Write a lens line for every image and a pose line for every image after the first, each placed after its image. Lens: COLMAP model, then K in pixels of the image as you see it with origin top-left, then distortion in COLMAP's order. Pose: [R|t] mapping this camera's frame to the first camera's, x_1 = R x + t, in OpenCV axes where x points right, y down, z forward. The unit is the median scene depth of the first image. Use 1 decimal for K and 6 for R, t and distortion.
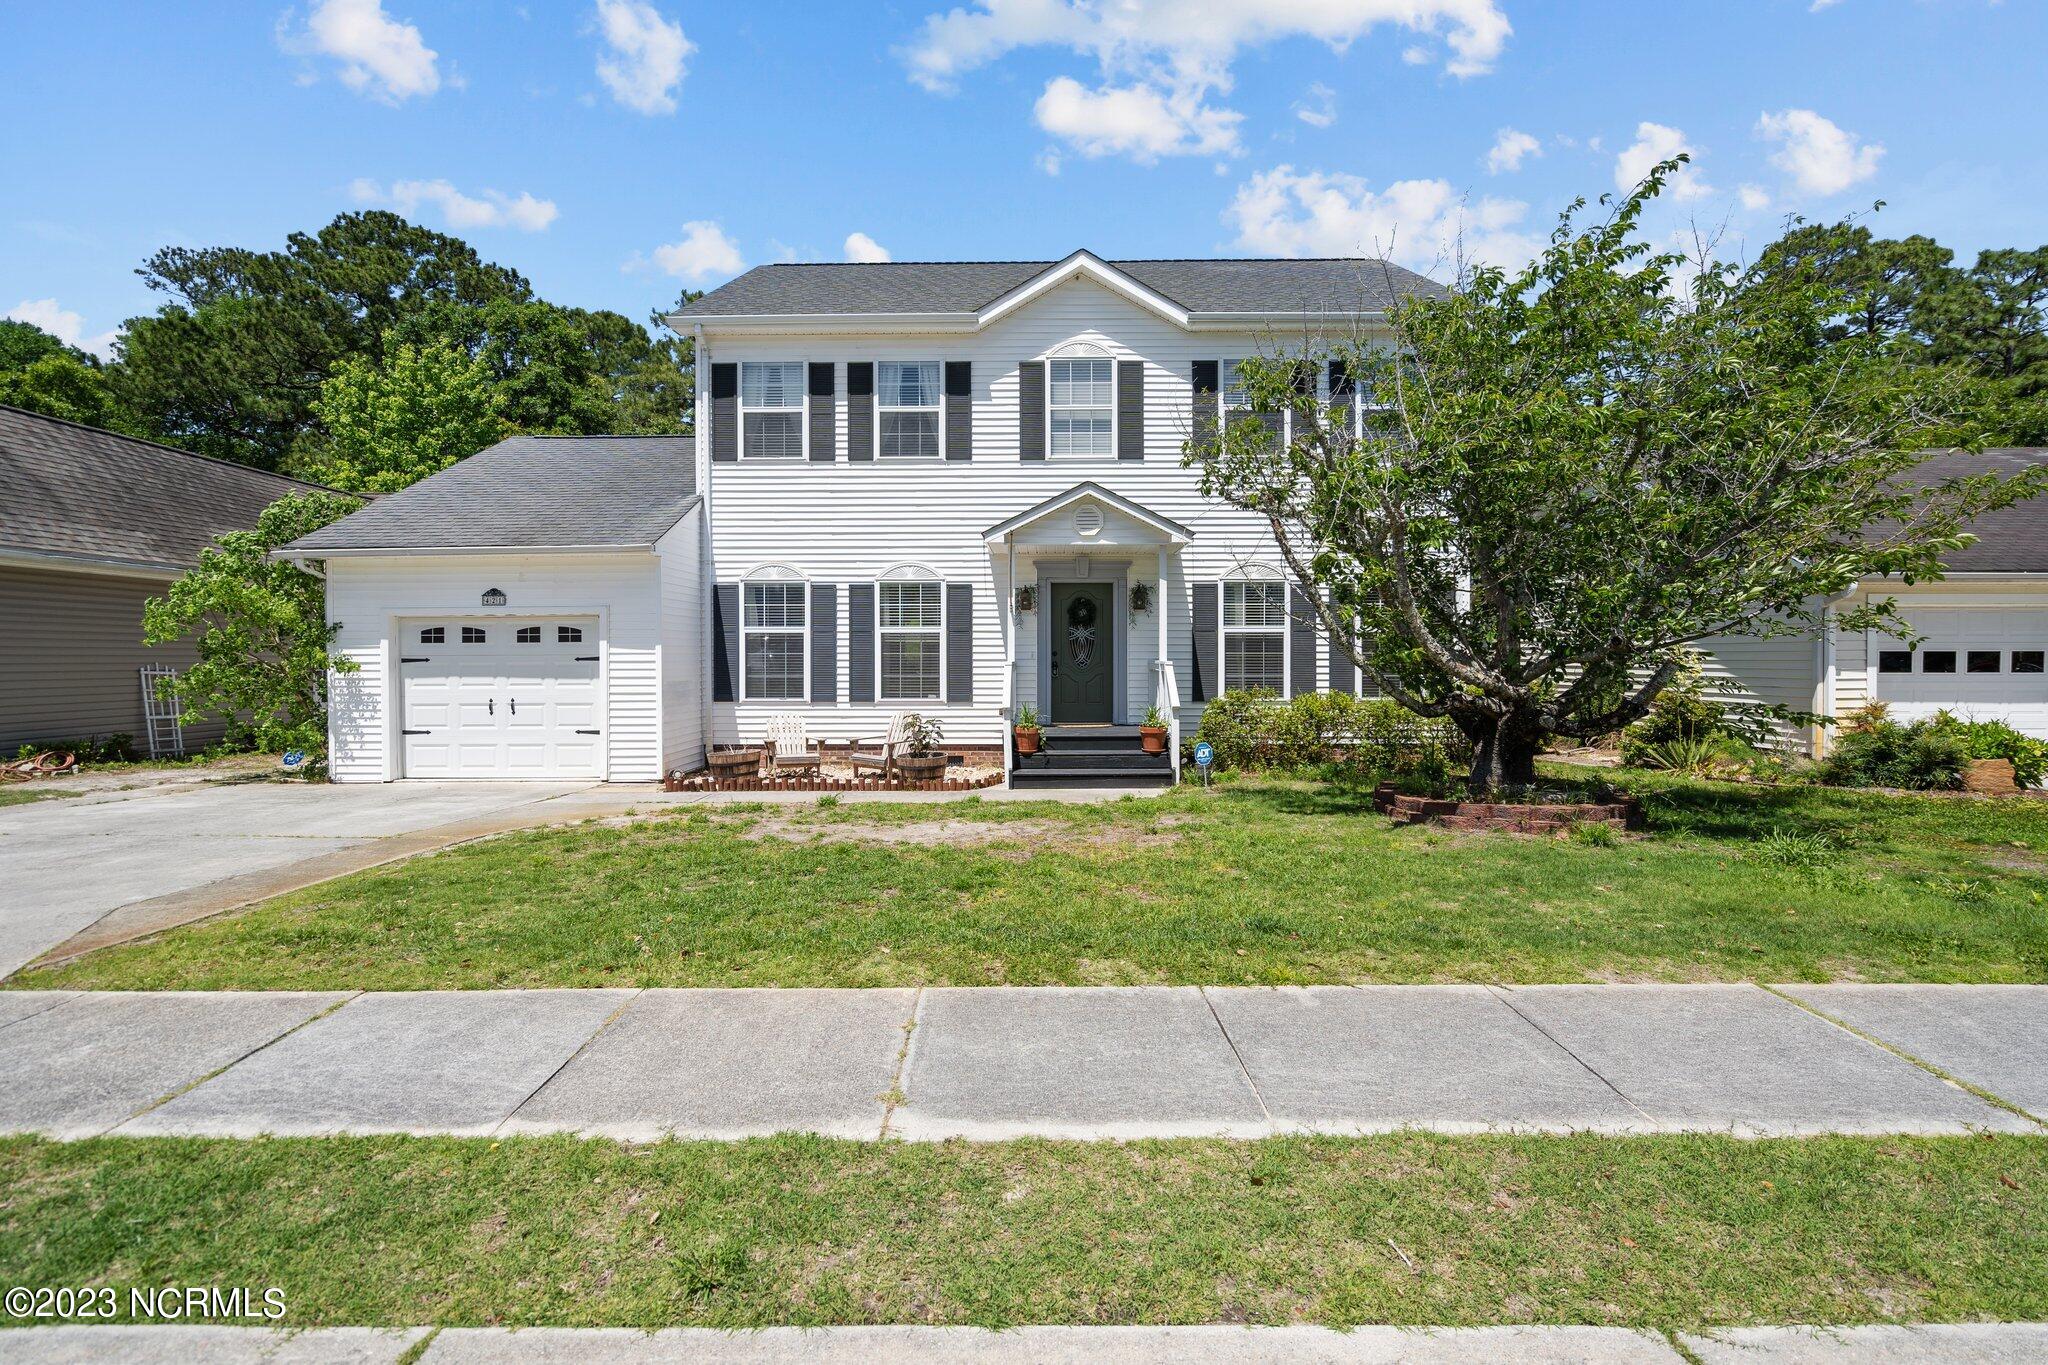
lens RADIAL K [[932.4, 0, 1026.7], [0, 932.4, 653.4], [0, 0, 1]] dist [-0.003538, 0.001250]
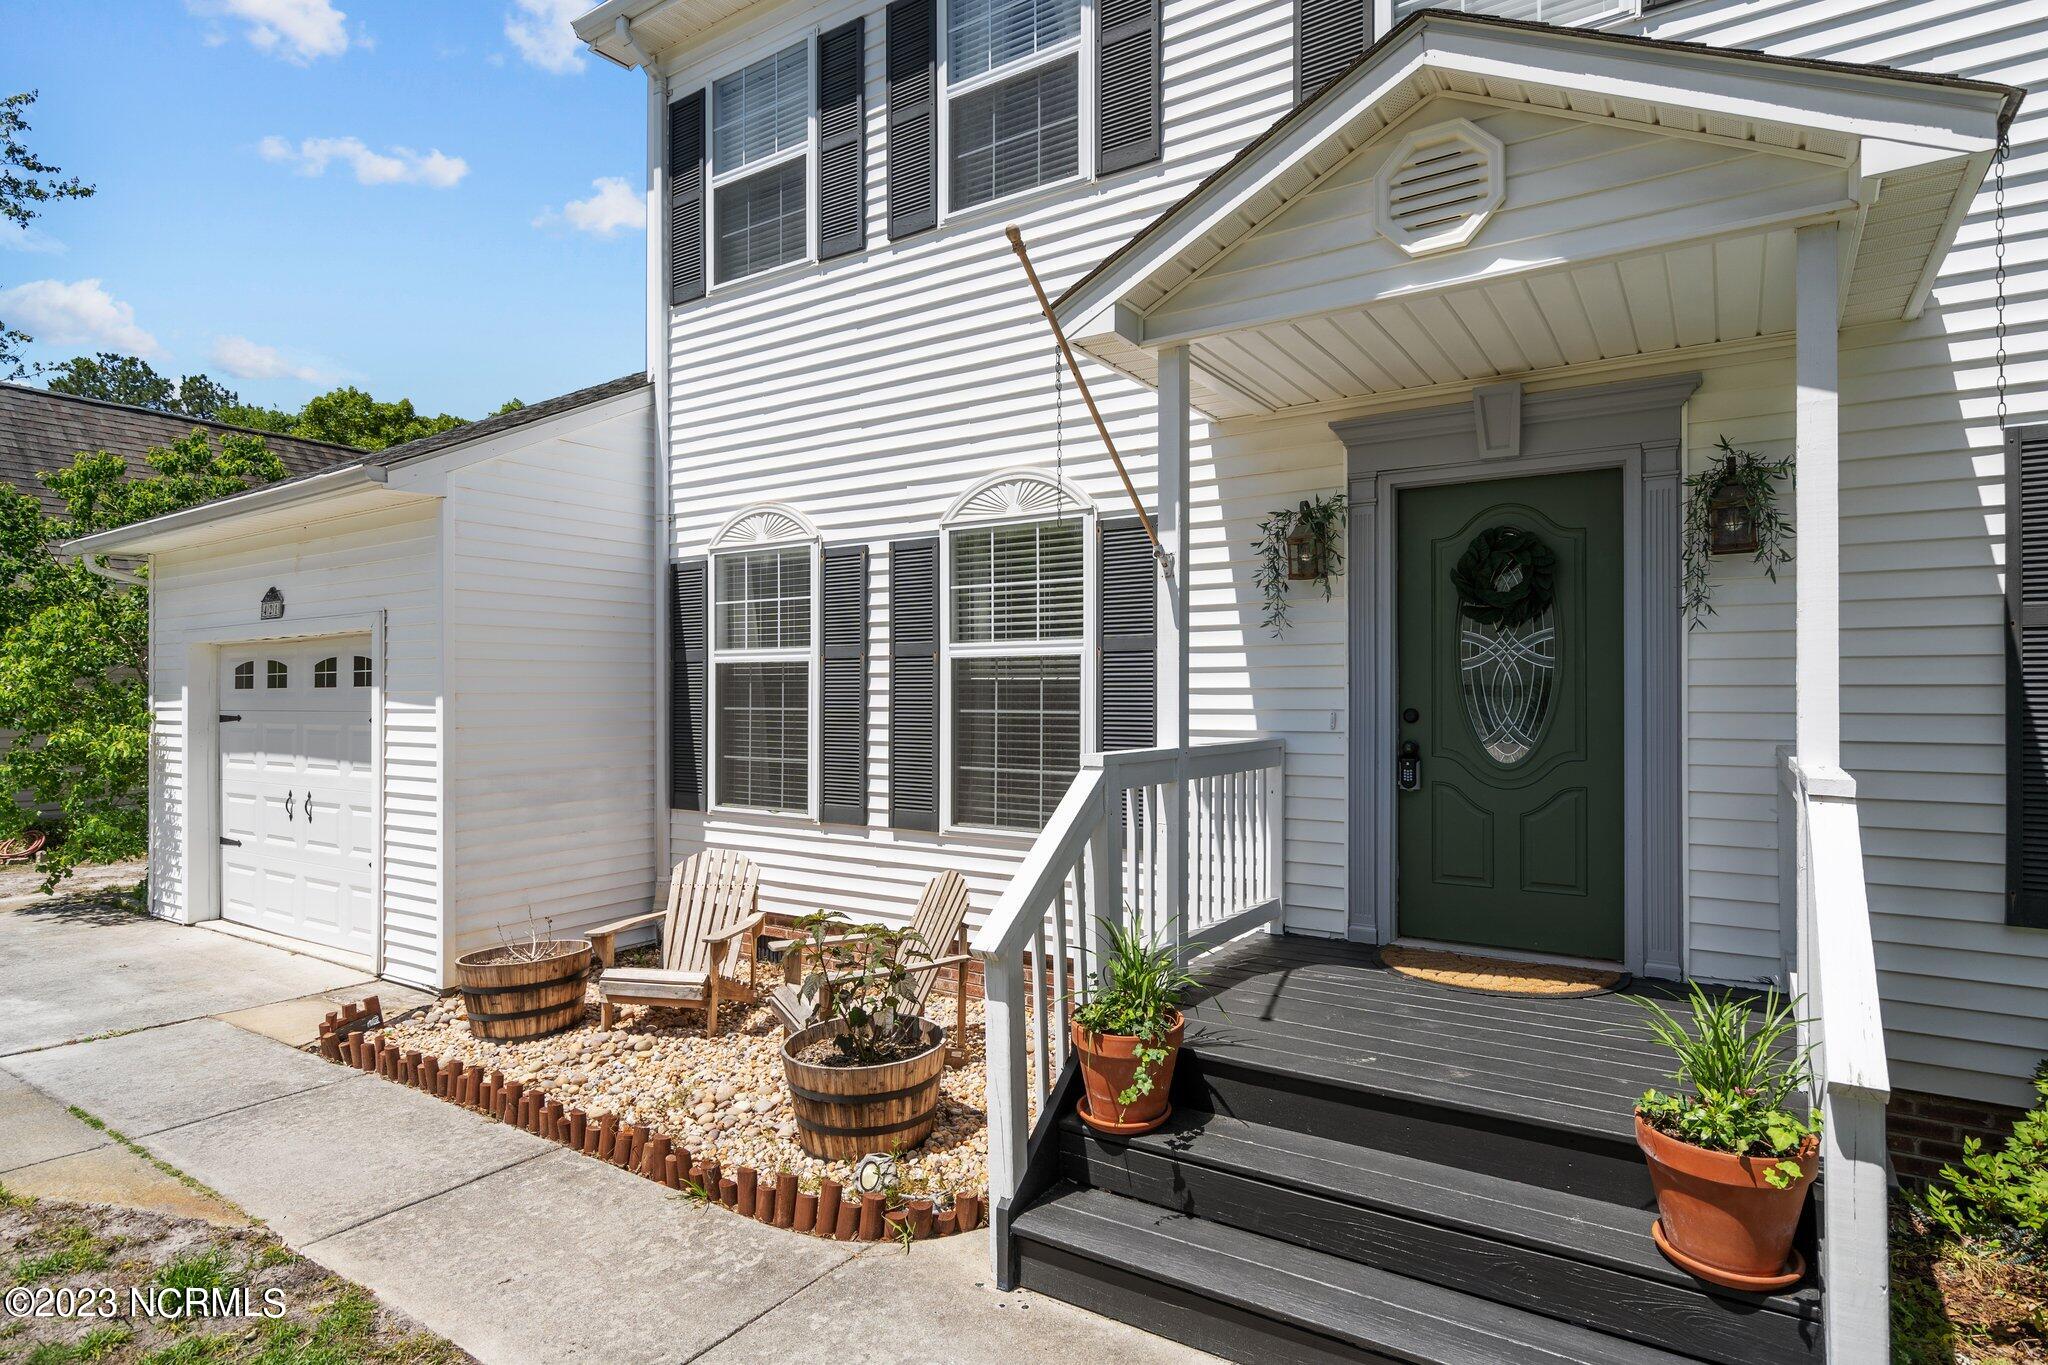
lens RADIAL K [[1076.0, 0, 1025.9], [0, 1076.0, 685.2], [0, 0, 1]] dist [0.003483, 0.002900]
pose [[0.843563, -0.004048, -0.537015, 0.114823], [0.001867, 0.999988, -0.004605, -0.008555], [0.537027, 0.002882, 0.843560, 0.632976]]
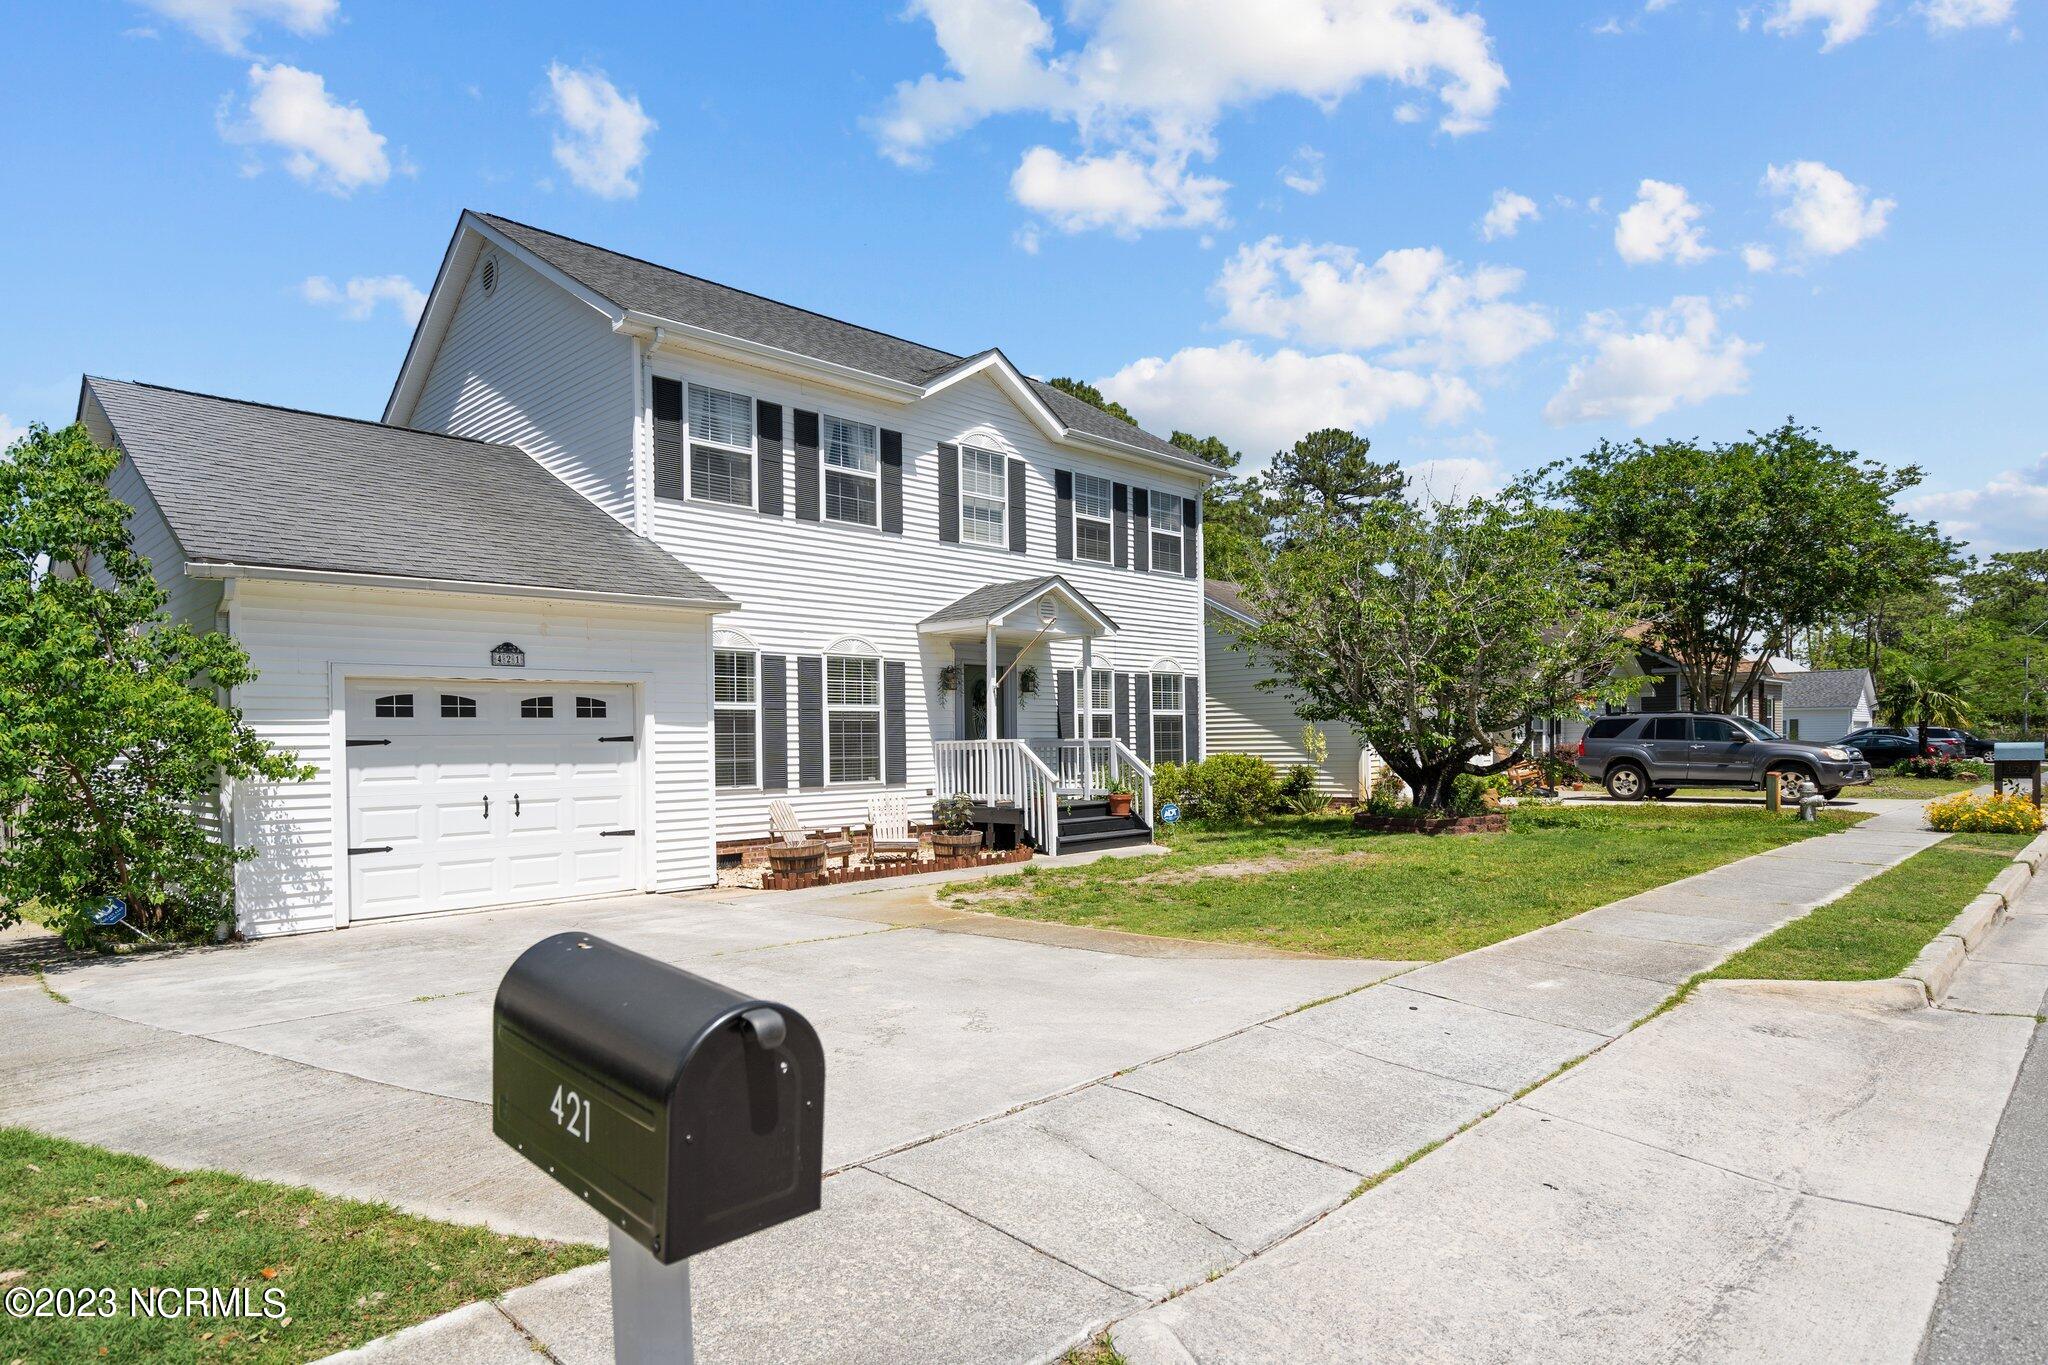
lens RADIAL K [[1130.5, 0, 990.6], [0, 1130.5, 739.3], [0, 0, 1]] dist [0.000312, -0.000861]
pose [[0.712028, -0.004803, 0.702135, -0.823428], [0.007571, 0.999971, -0.000837, 0.008208], [-0.702111, 0.005912, 0.712043, 0.097714]]
